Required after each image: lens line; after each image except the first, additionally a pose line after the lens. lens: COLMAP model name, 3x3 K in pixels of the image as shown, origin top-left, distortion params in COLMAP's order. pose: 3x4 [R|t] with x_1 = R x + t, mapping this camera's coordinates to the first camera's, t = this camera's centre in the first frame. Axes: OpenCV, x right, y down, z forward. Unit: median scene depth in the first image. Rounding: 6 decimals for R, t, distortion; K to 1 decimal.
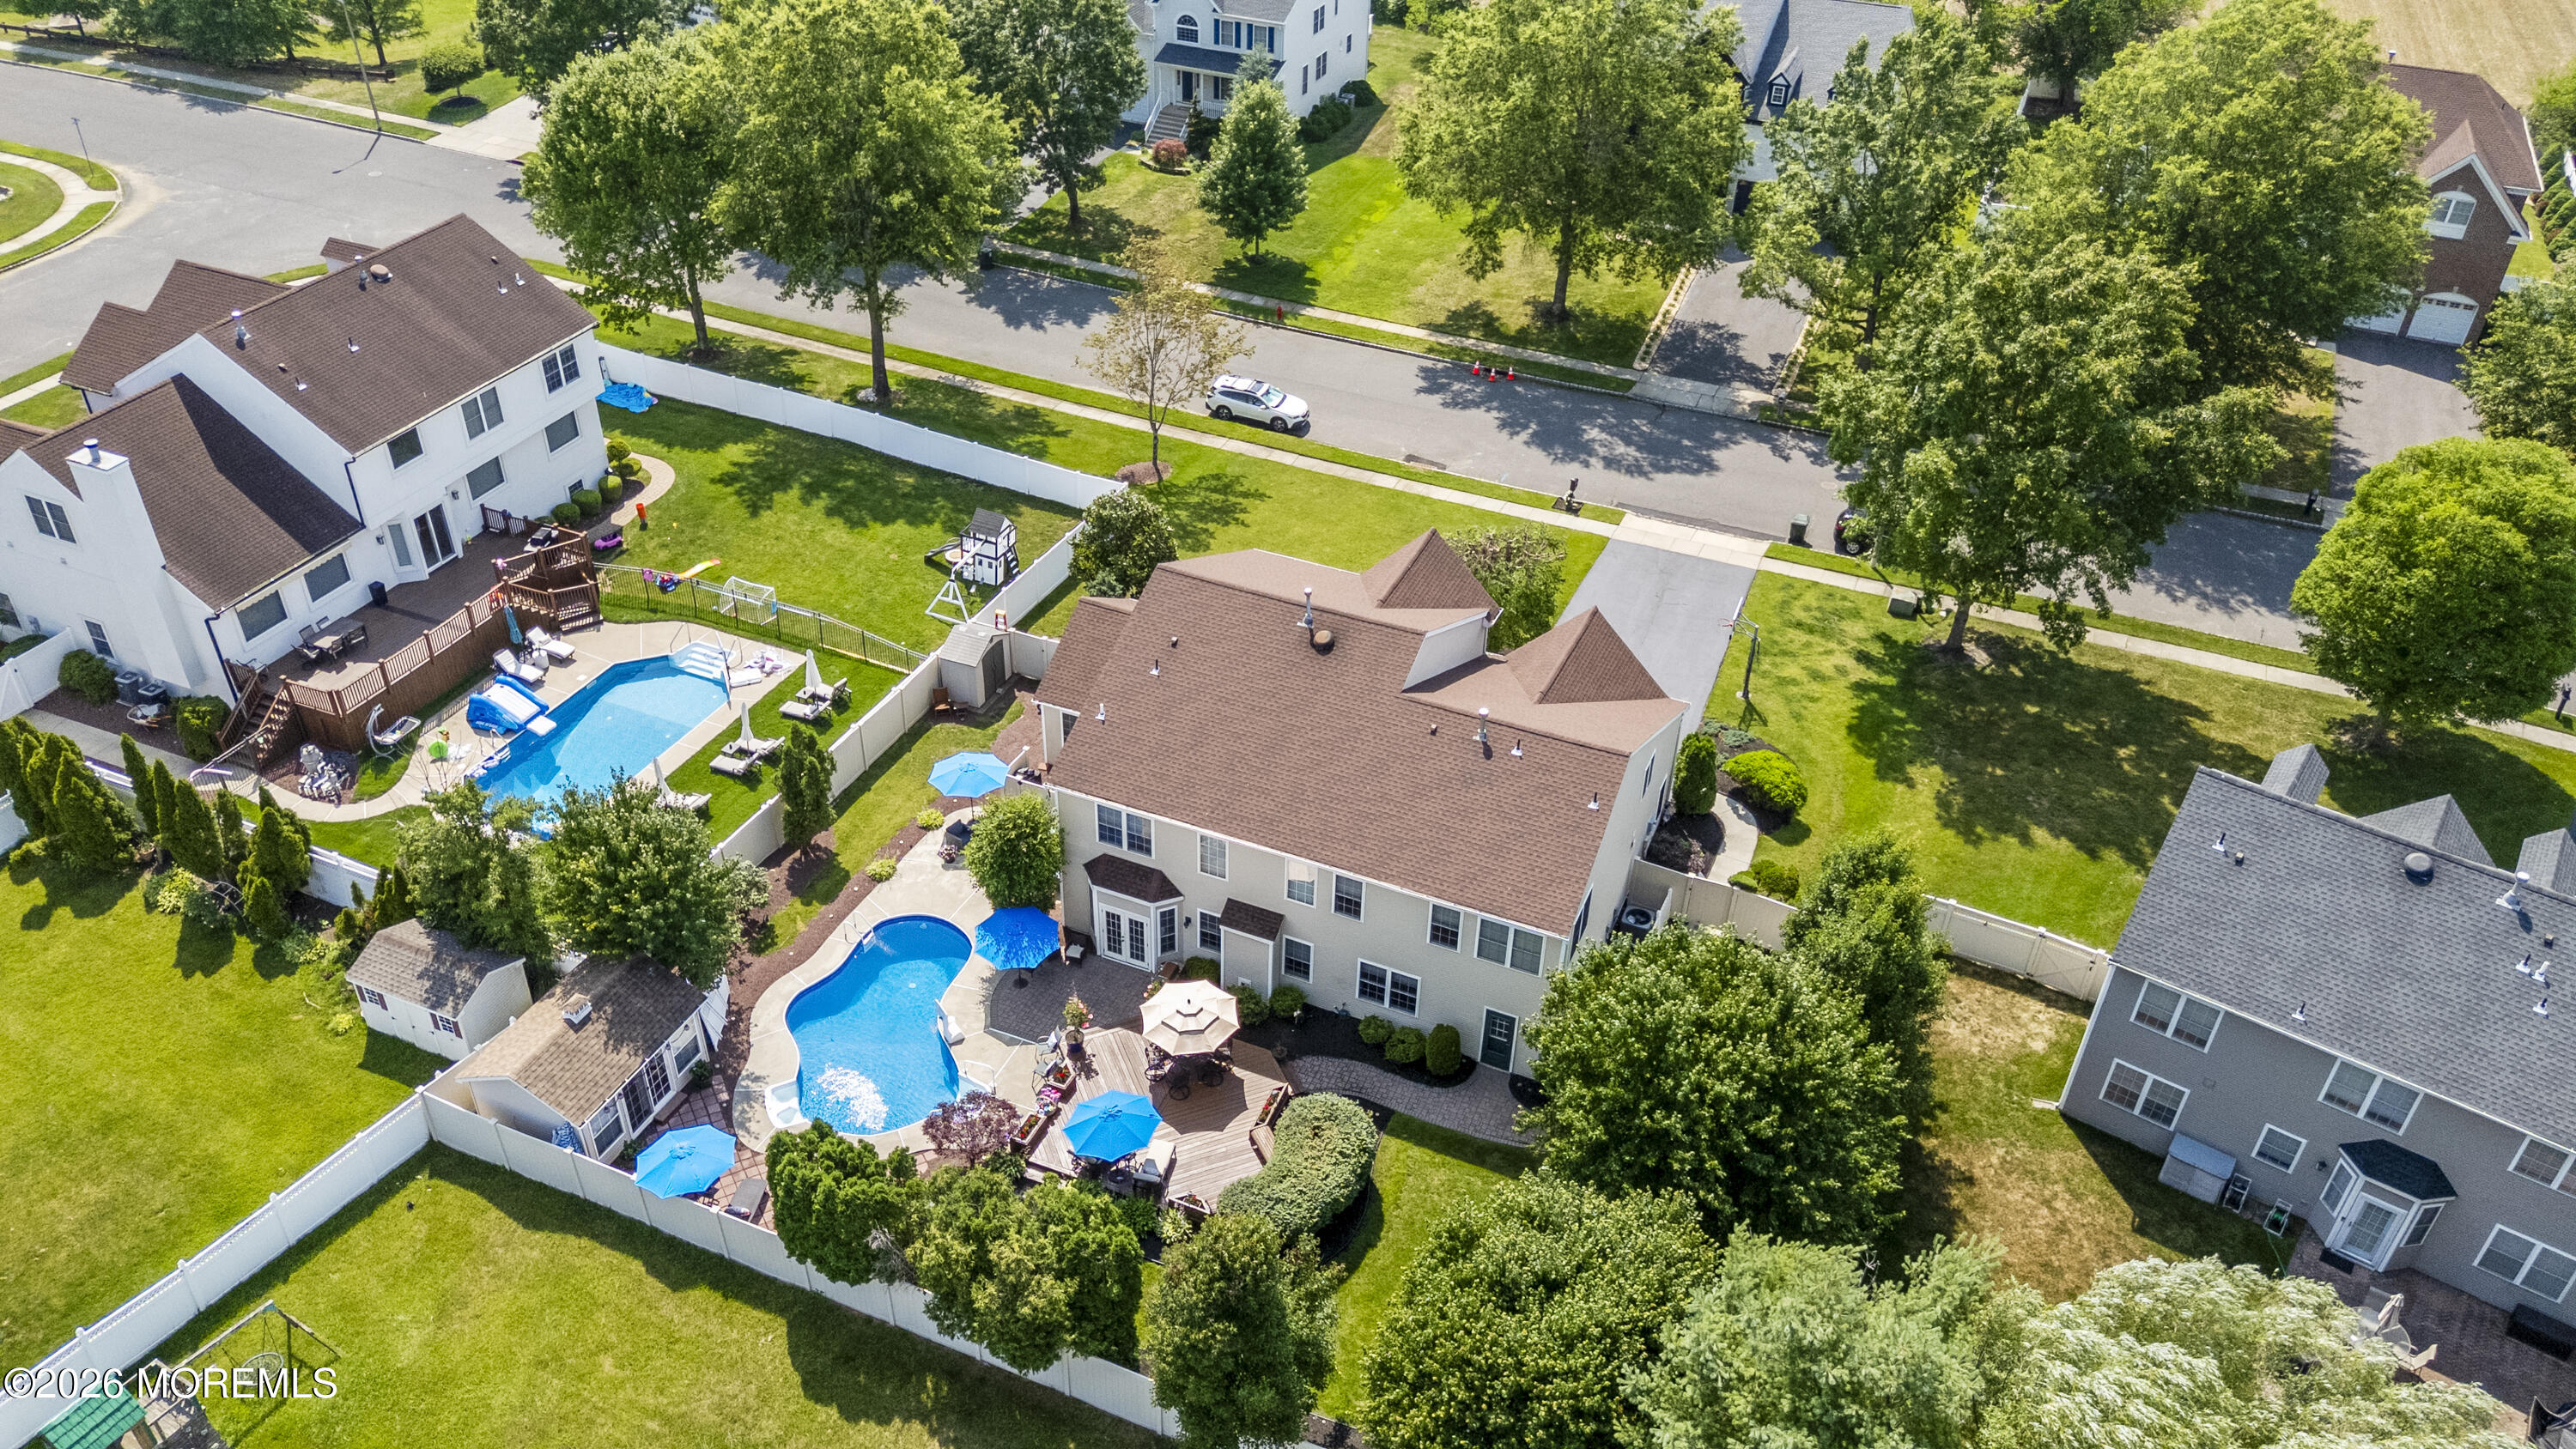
lens RADIAL K [[1892.0, 0, 1276.0], [0, 1892.0, 719.7], [0, 0, 1]] dist [0.108141, -0.151011]
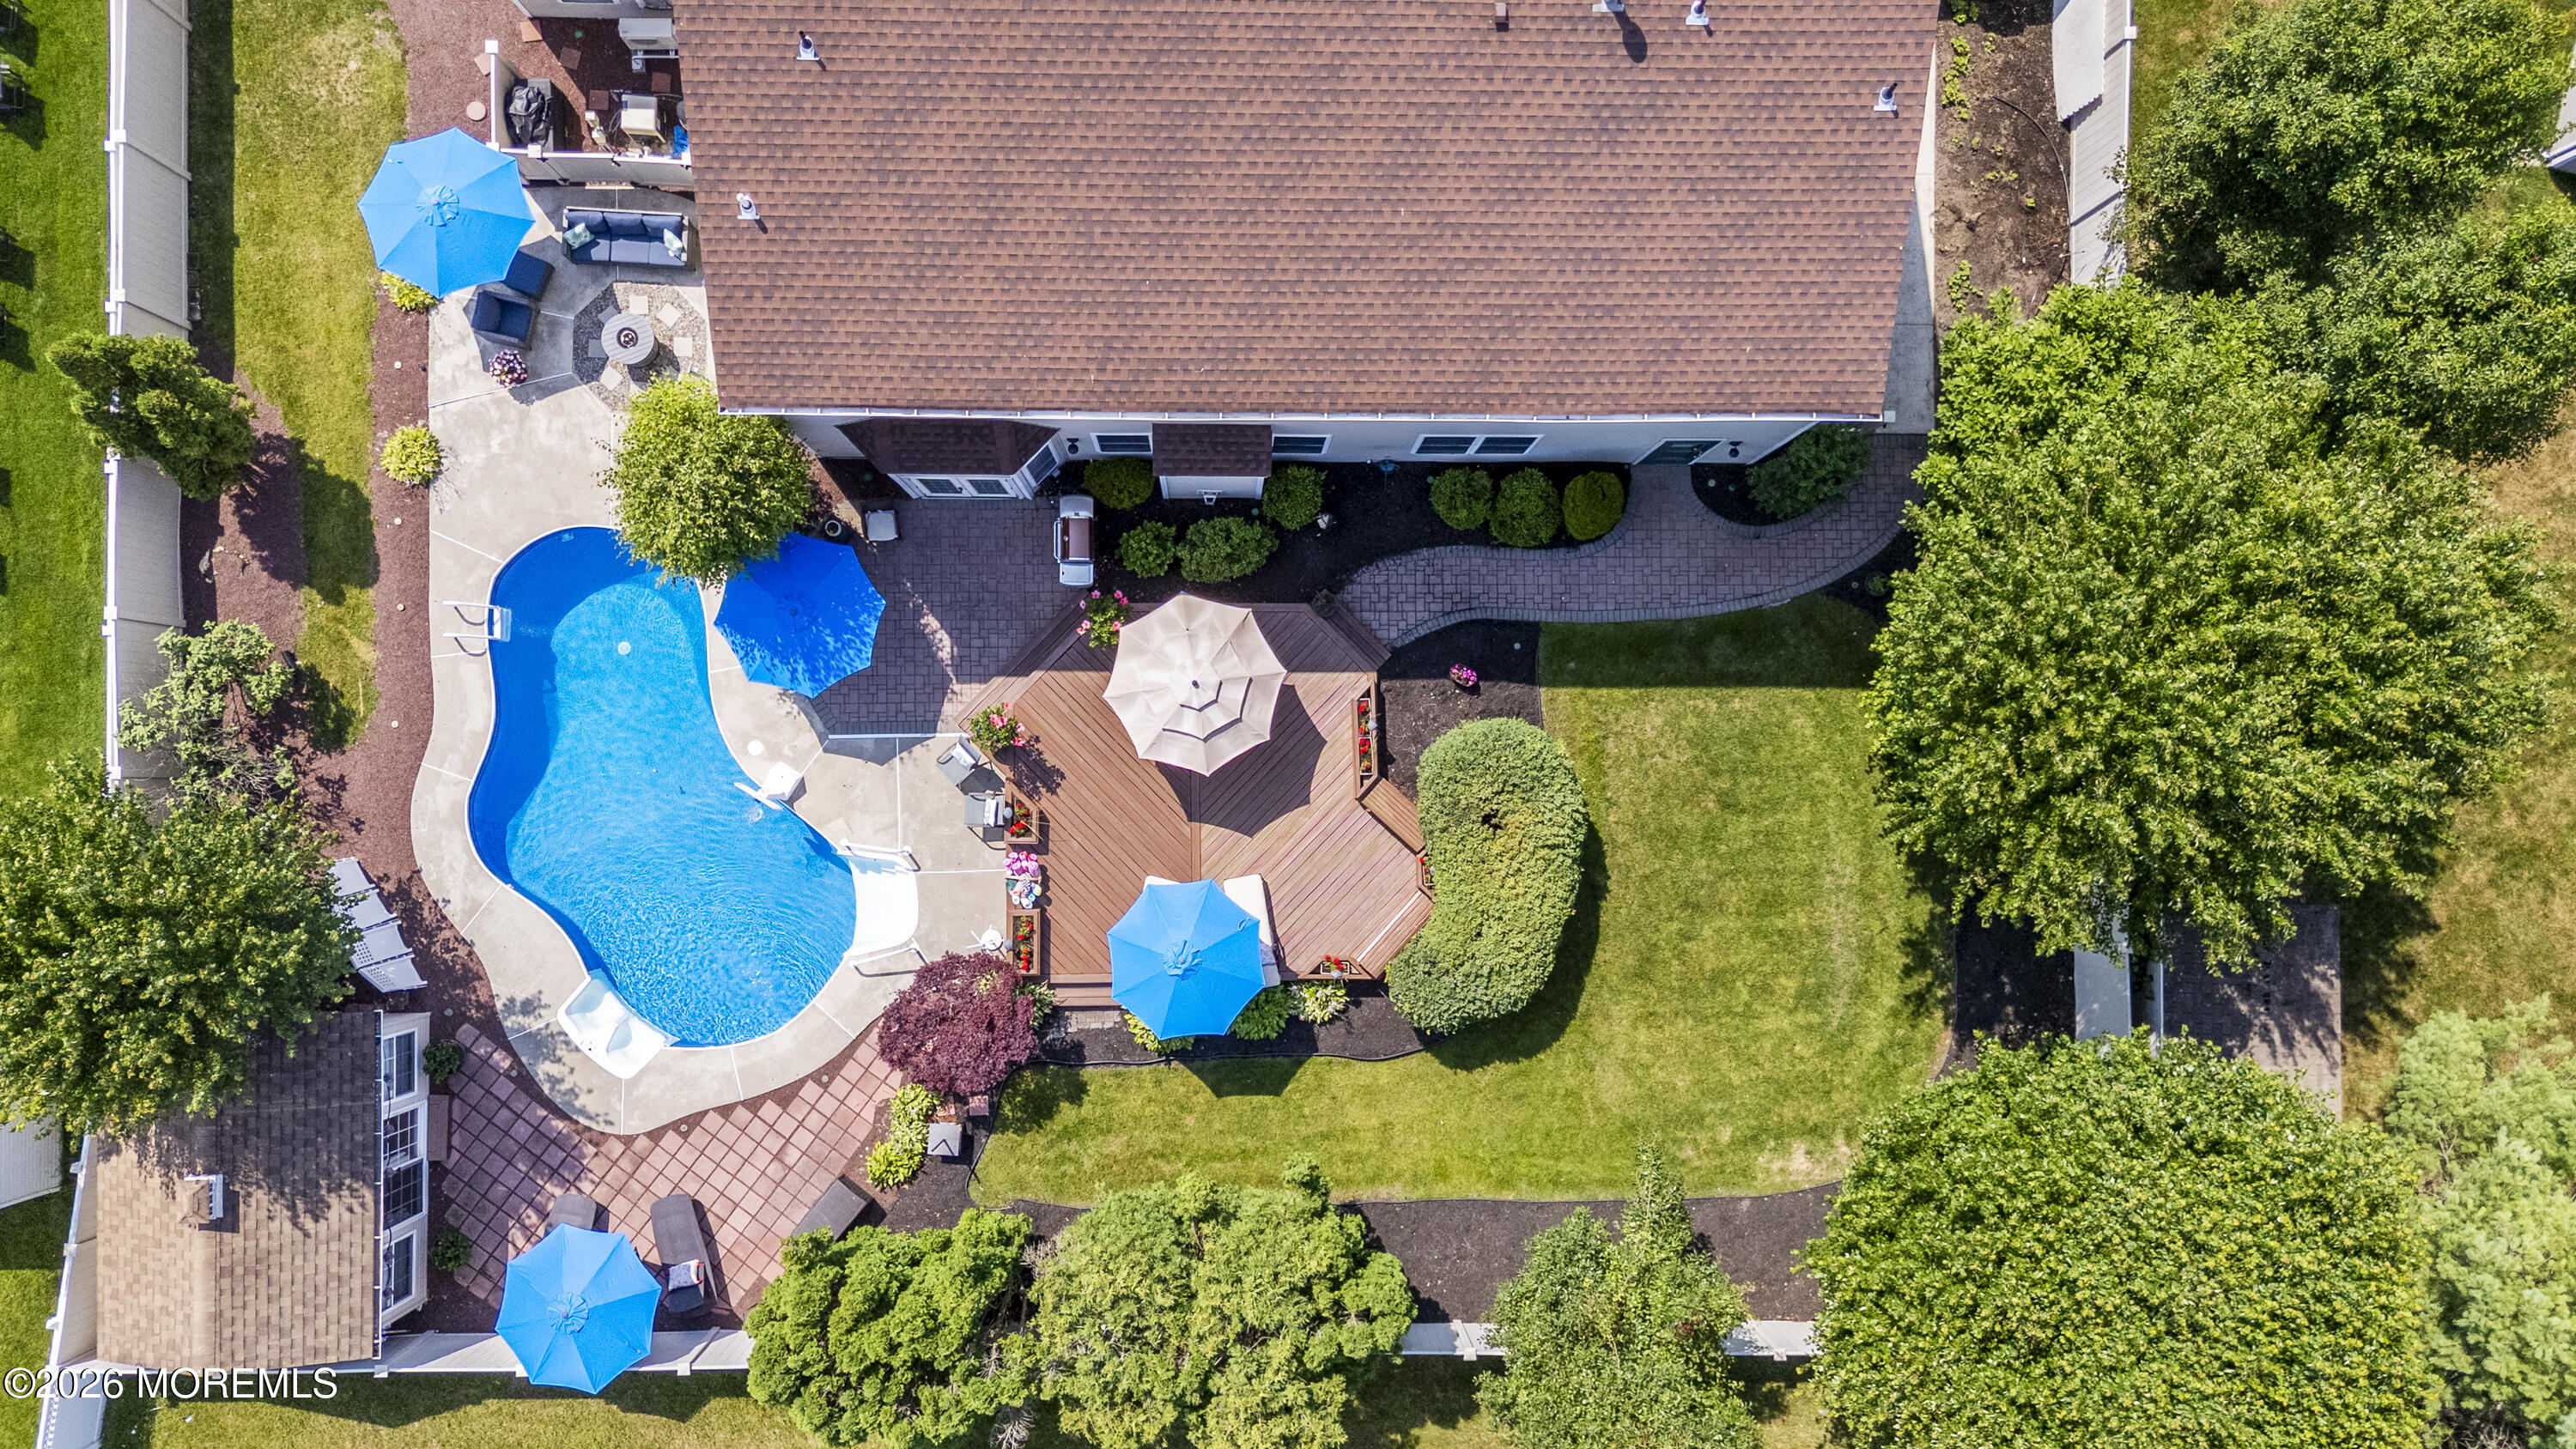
lens RADIAL K [[1900.7, 0, 1283.6], [0, 1900.7, 795.7], [0, 0, 1]] dist [0.075202, -0.077273]
pose [[0.916268, -0.400385, 0.012029, -0.032888], [0.221517, 0.531498, 0.817582, -0.221995], [-0.333741, -0.746460, 0.575686, 0.508693]]
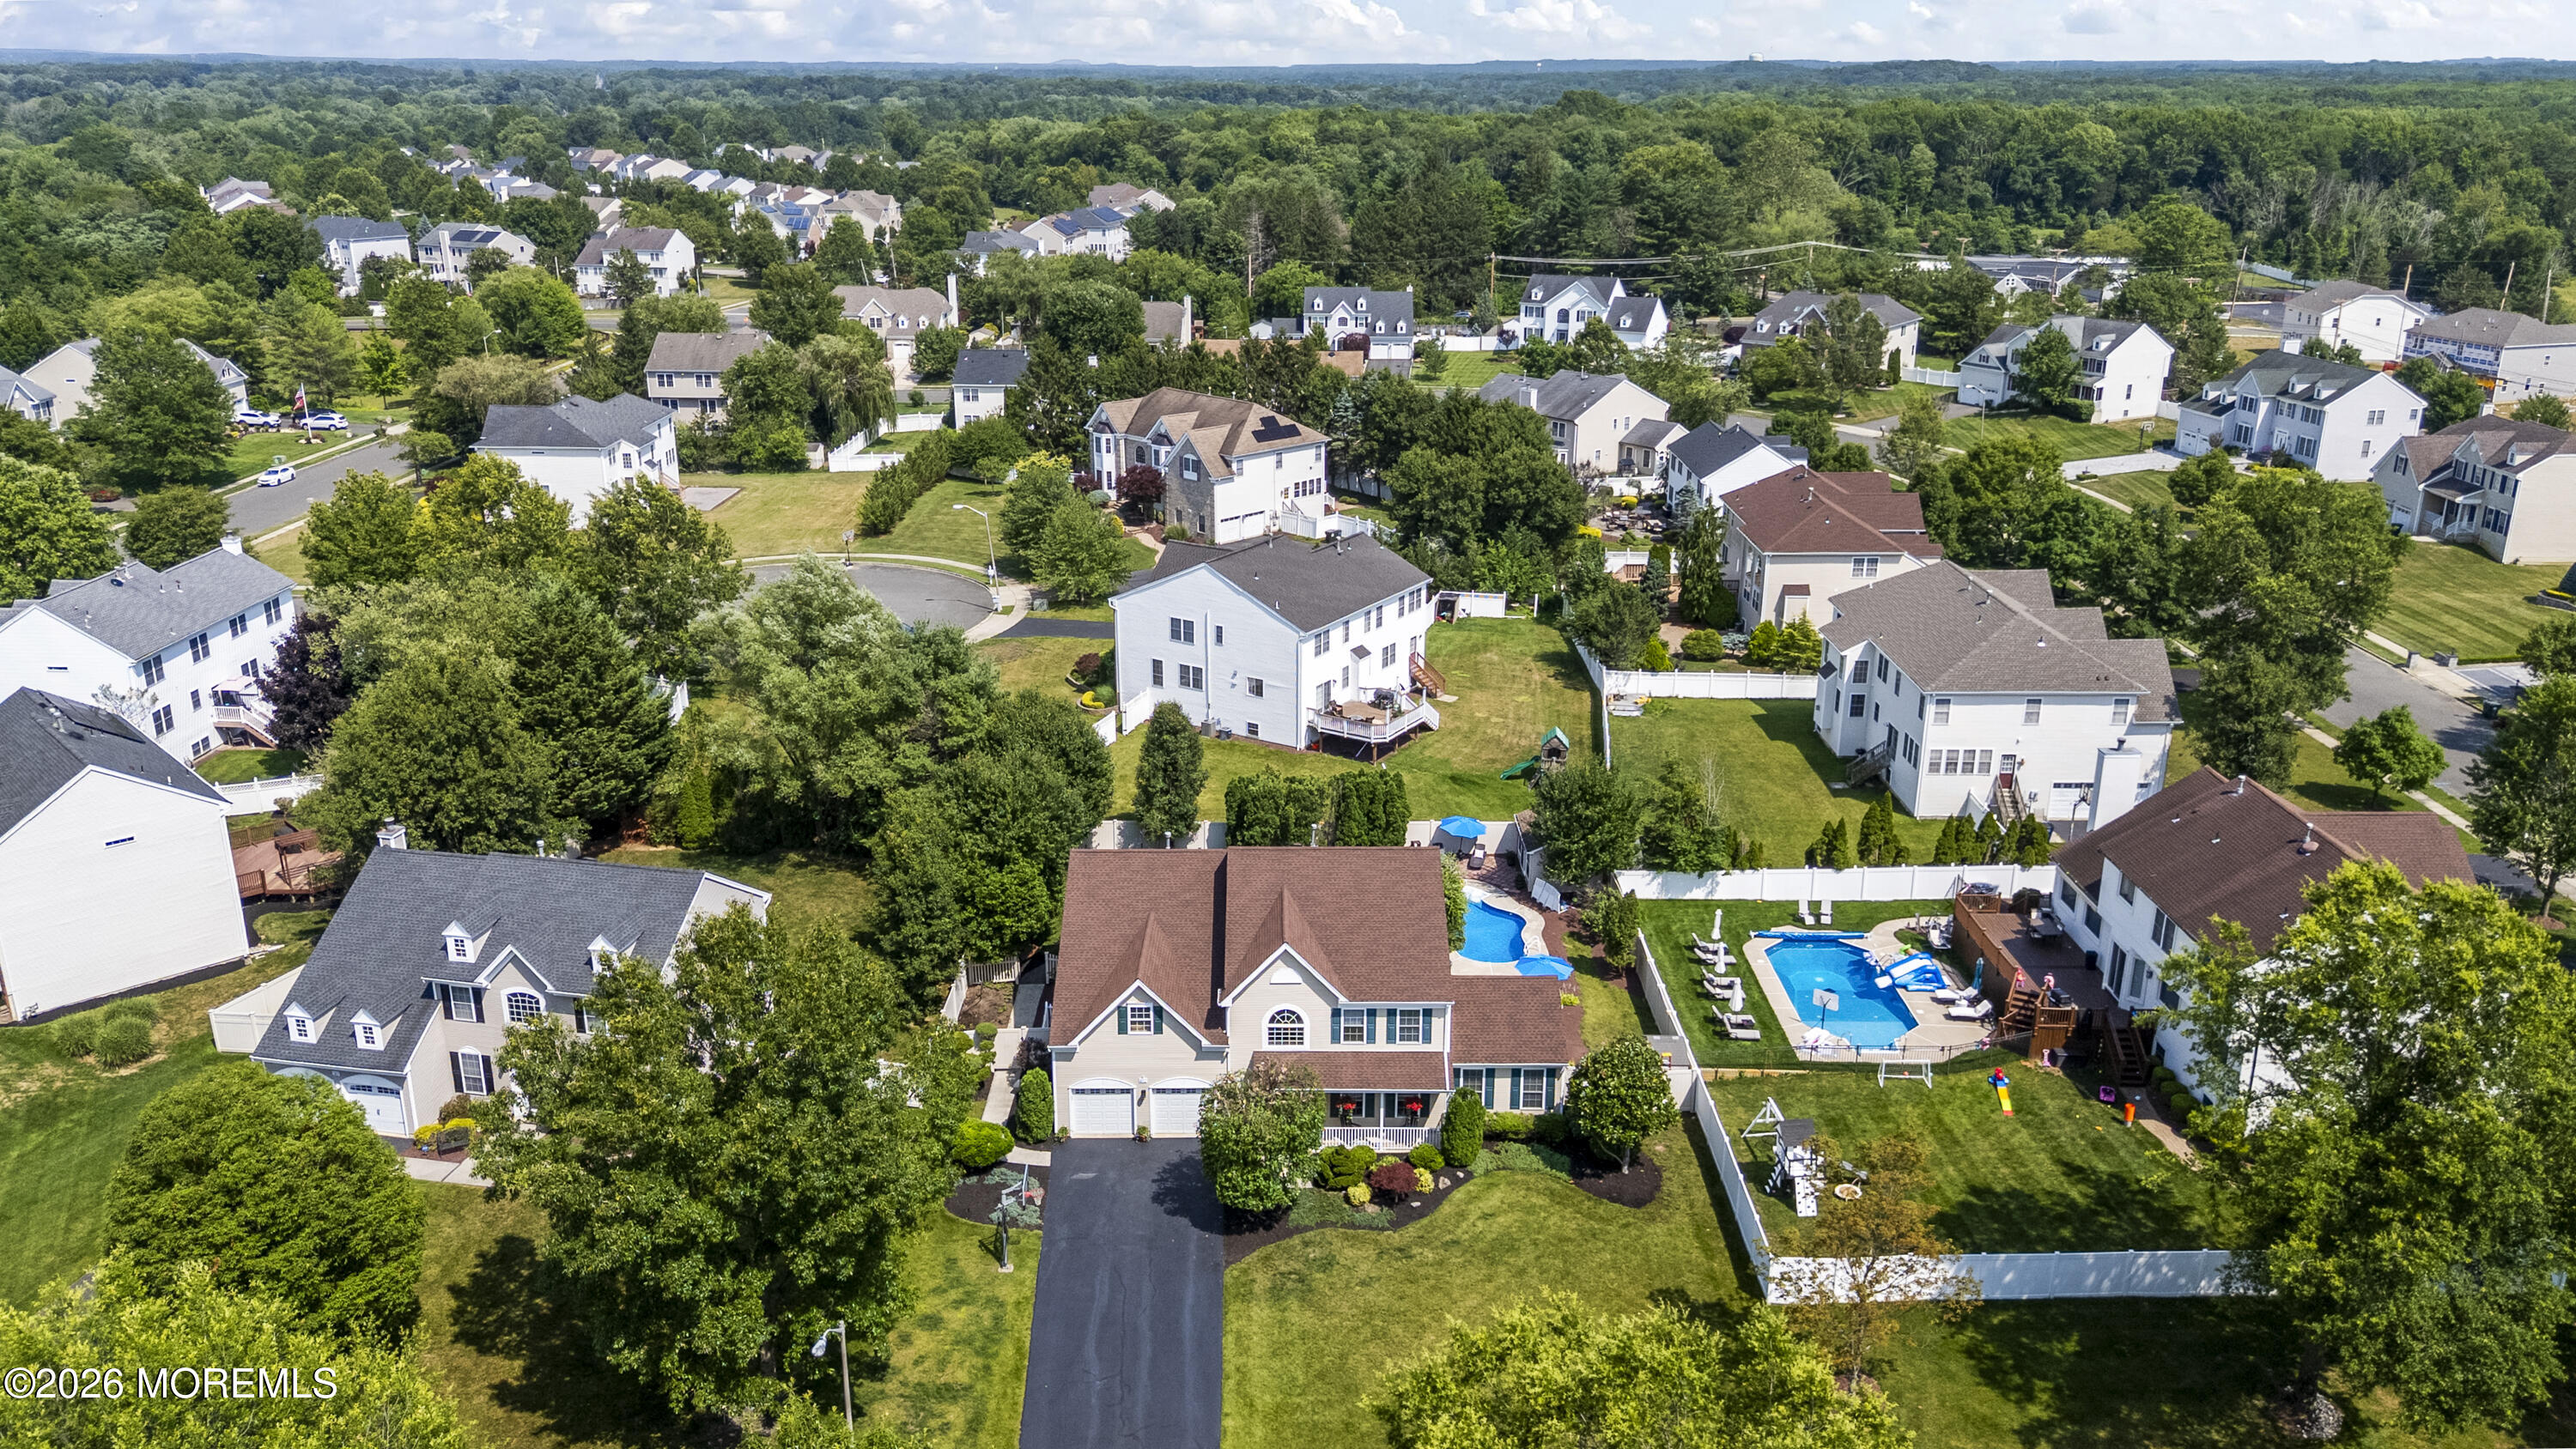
lens RADIAL K [[1930.3, 0, 1281.8], [0, 1930.3, 721.5], [0, 0, 1]] dist [0.083263, -0.089151]
pose [[-0.914850, 0.107473, -0.389229, 0.501406], [-0.251474, 0.602533, 0.757439, -1.016841], [0.315928, 0.790824, -0.524201, 1.425605]]
